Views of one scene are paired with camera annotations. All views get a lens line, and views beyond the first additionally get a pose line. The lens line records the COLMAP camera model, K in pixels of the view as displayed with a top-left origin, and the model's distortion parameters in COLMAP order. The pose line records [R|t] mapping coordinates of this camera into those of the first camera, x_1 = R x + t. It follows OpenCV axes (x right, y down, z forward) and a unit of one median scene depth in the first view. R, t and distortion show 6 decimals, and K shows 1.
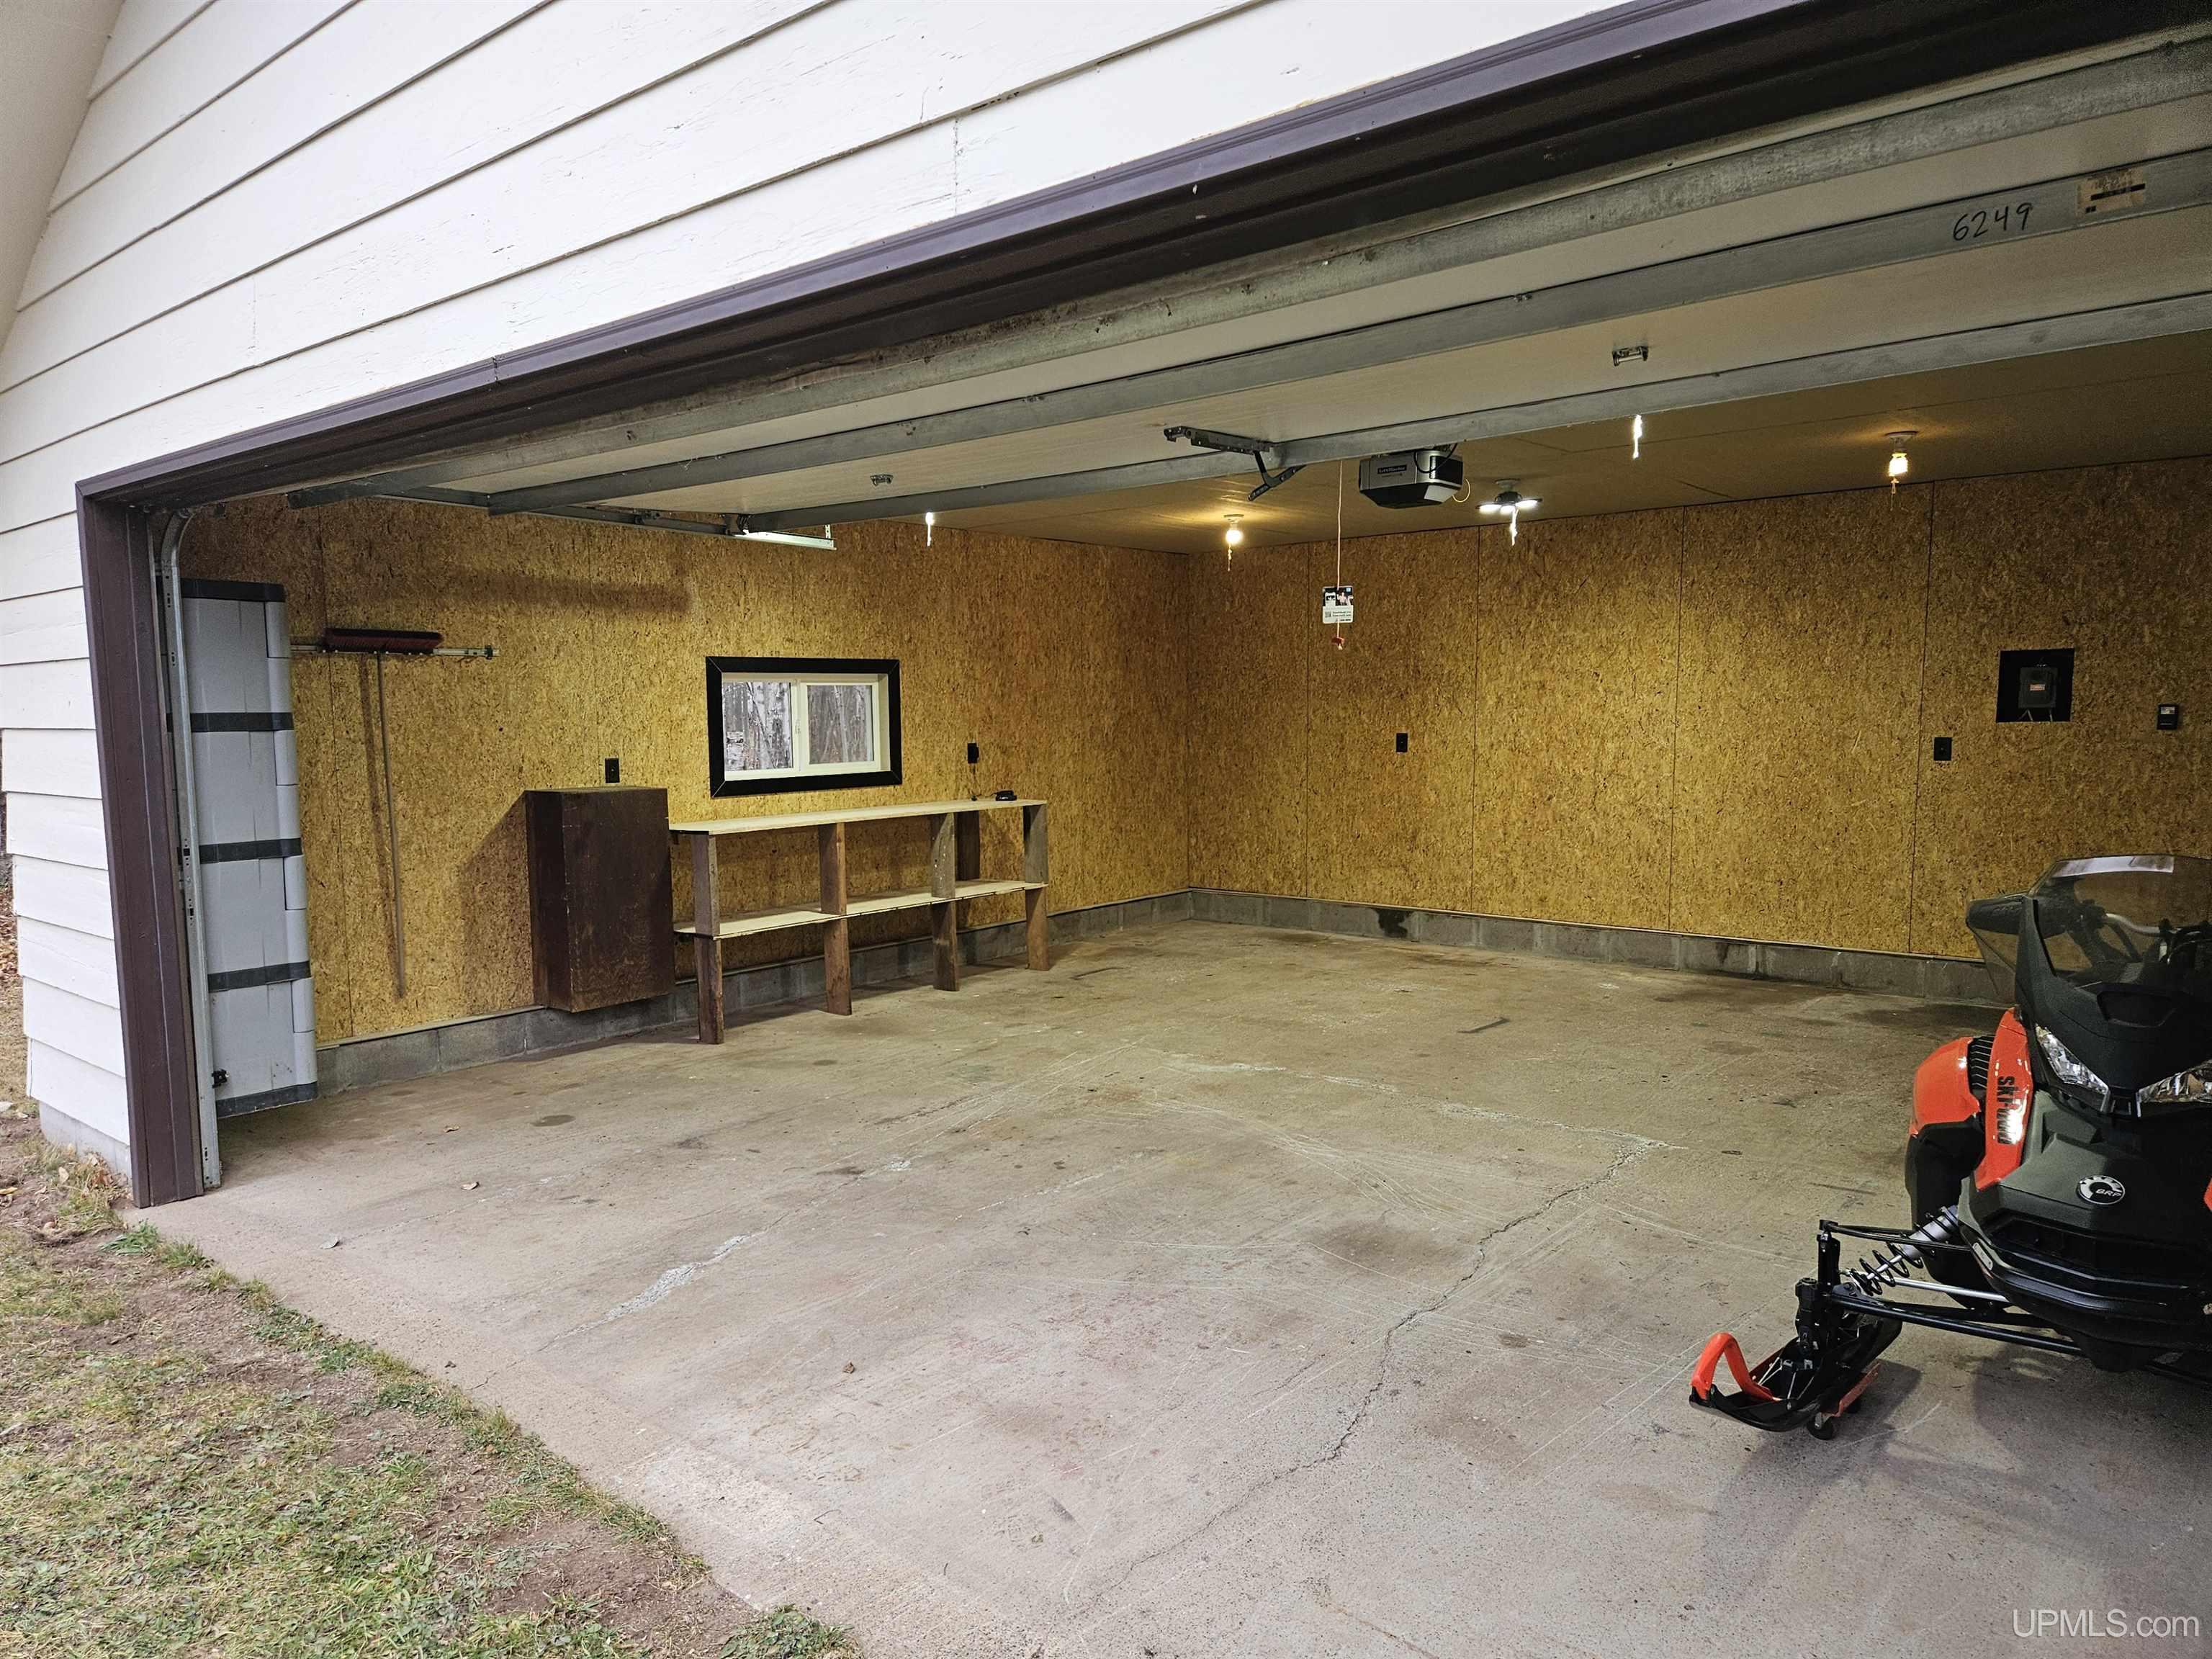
lens RADIAL K [[1470.5, 0, 1029.3], [0, 1470.5, 866.2], [0, 0, 1]] dist [0.050398, -0.071542]
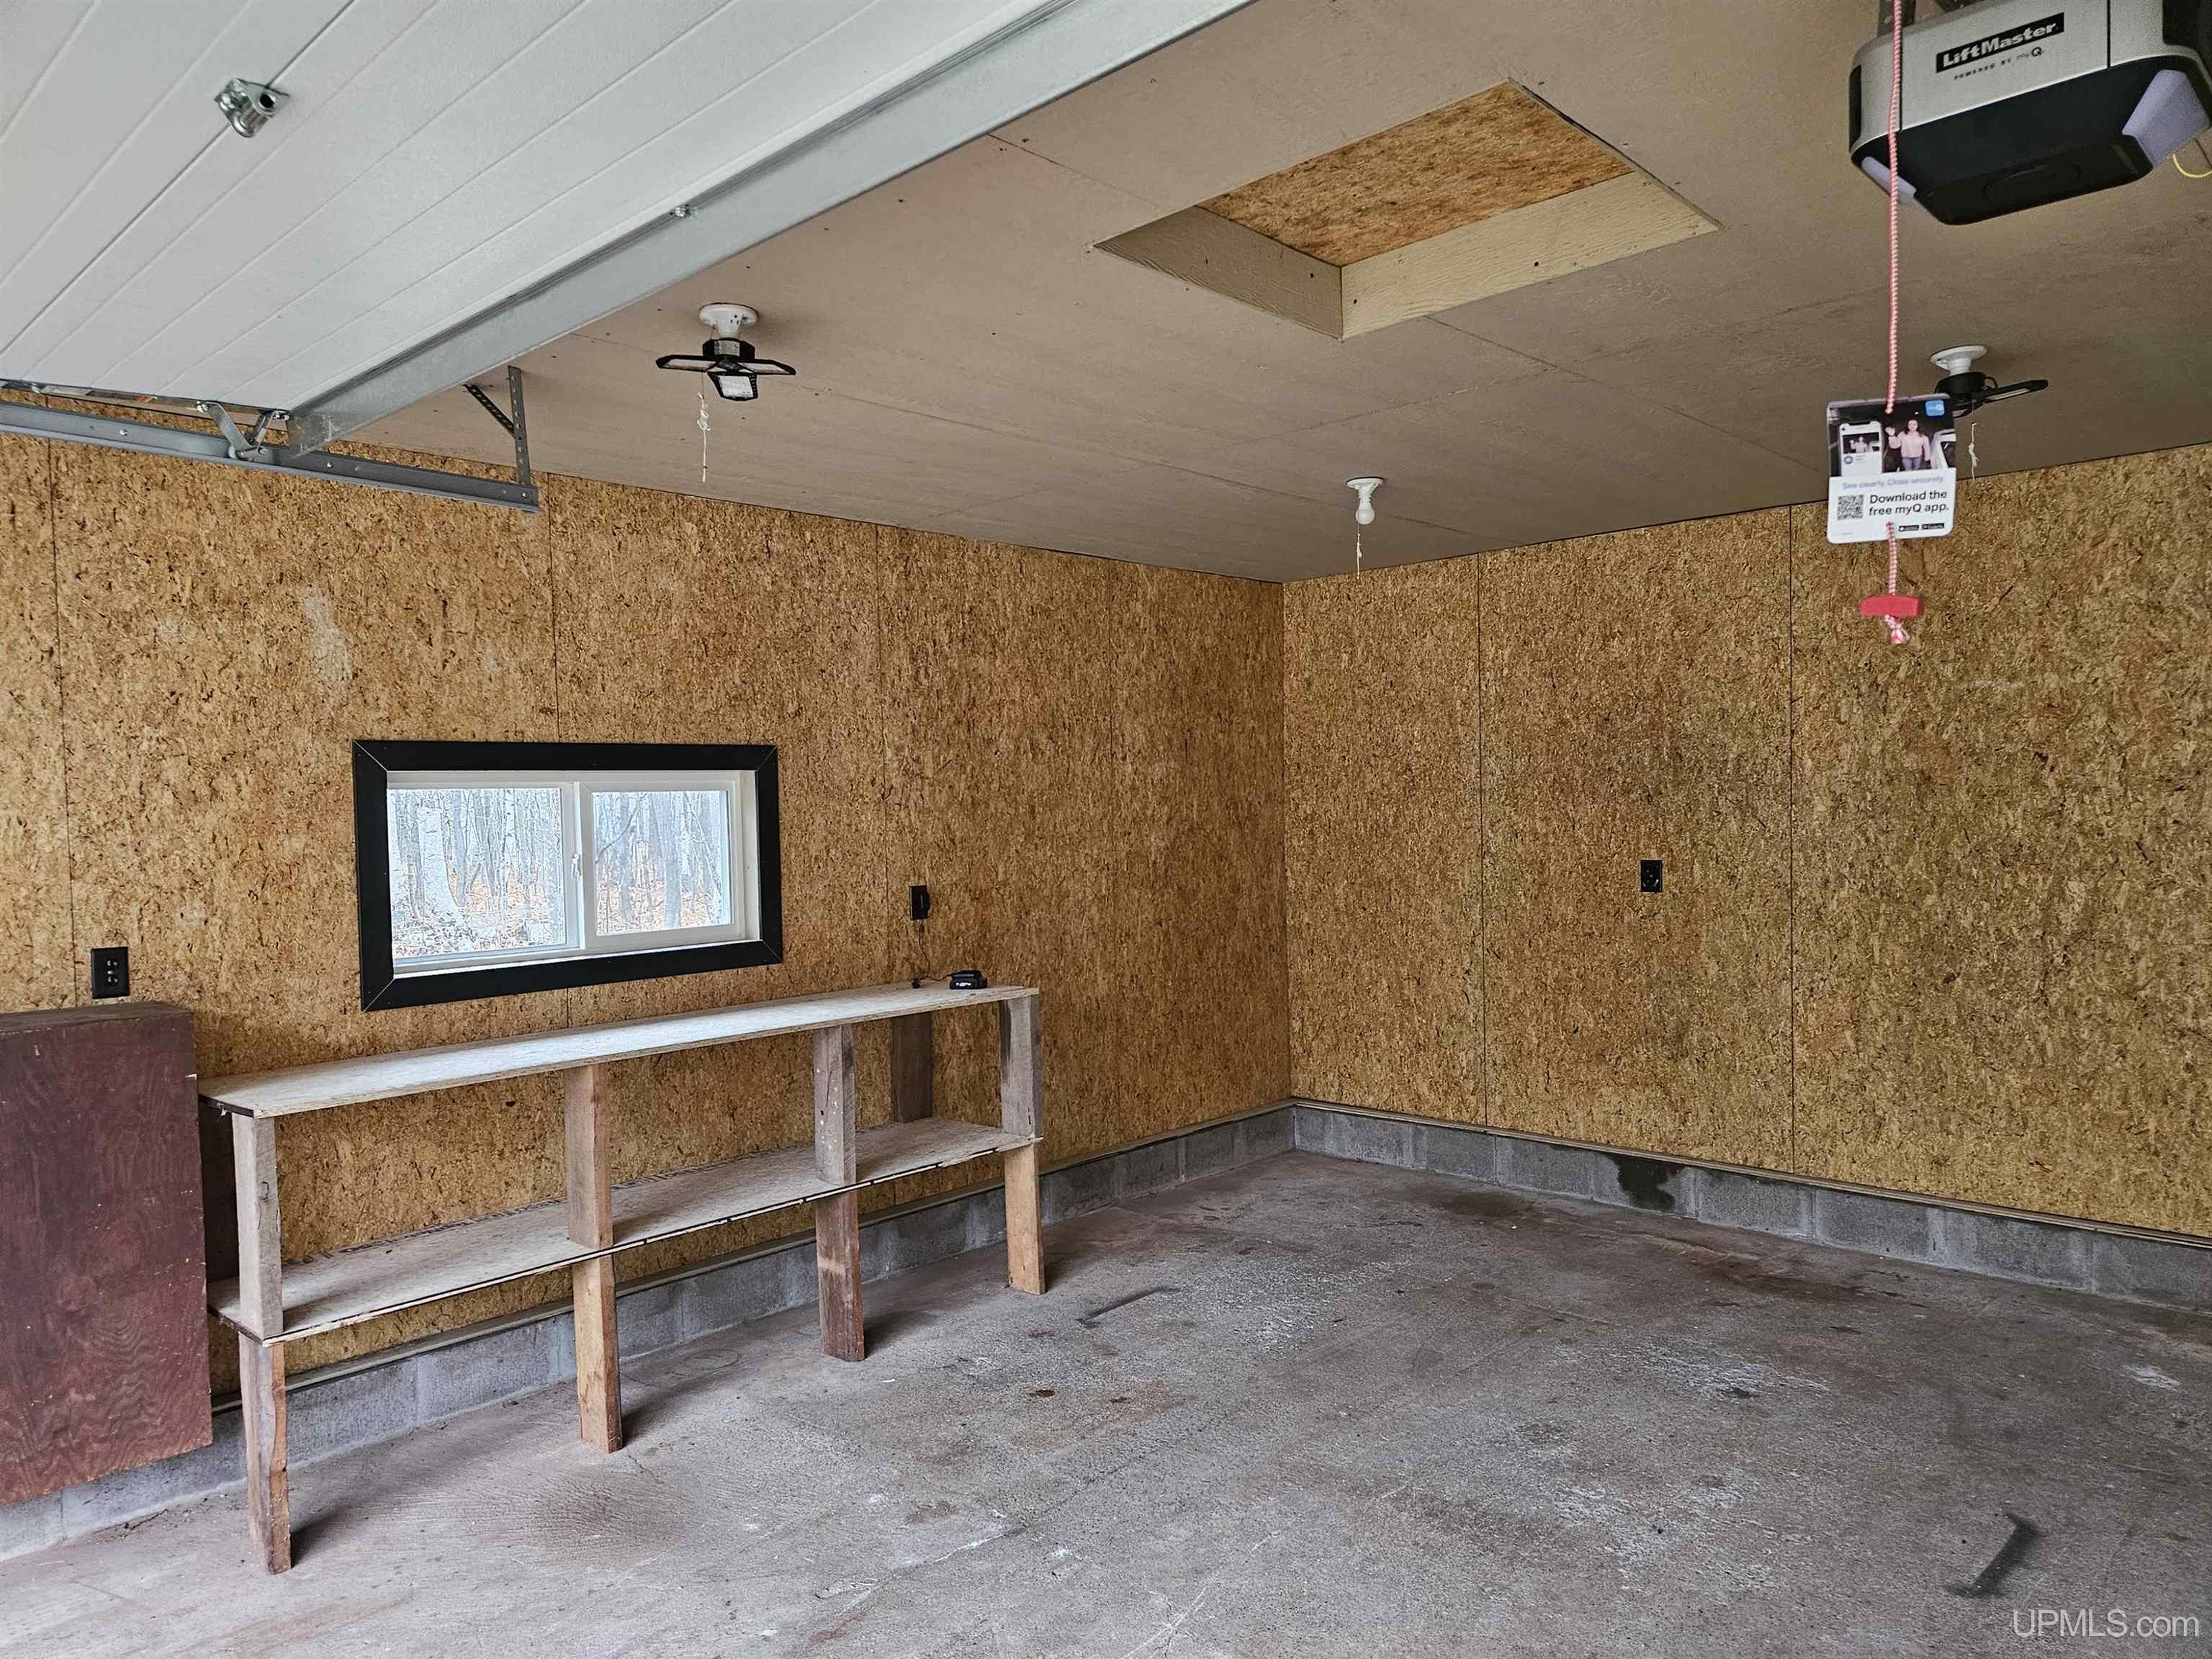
lens RADIAL K [[1470.5, 0, 1029.3], [0, 1470.5, 866.2], [0, 0, 1]] dist [0.050398, -0.071542]
pose [[0.998069, -0.008515, -0.061529, 0.041232], [0.004335, 0.997693, -0.067747, -0.050436], [0.061964, 0.067349, 0.995803, 0.407716]]
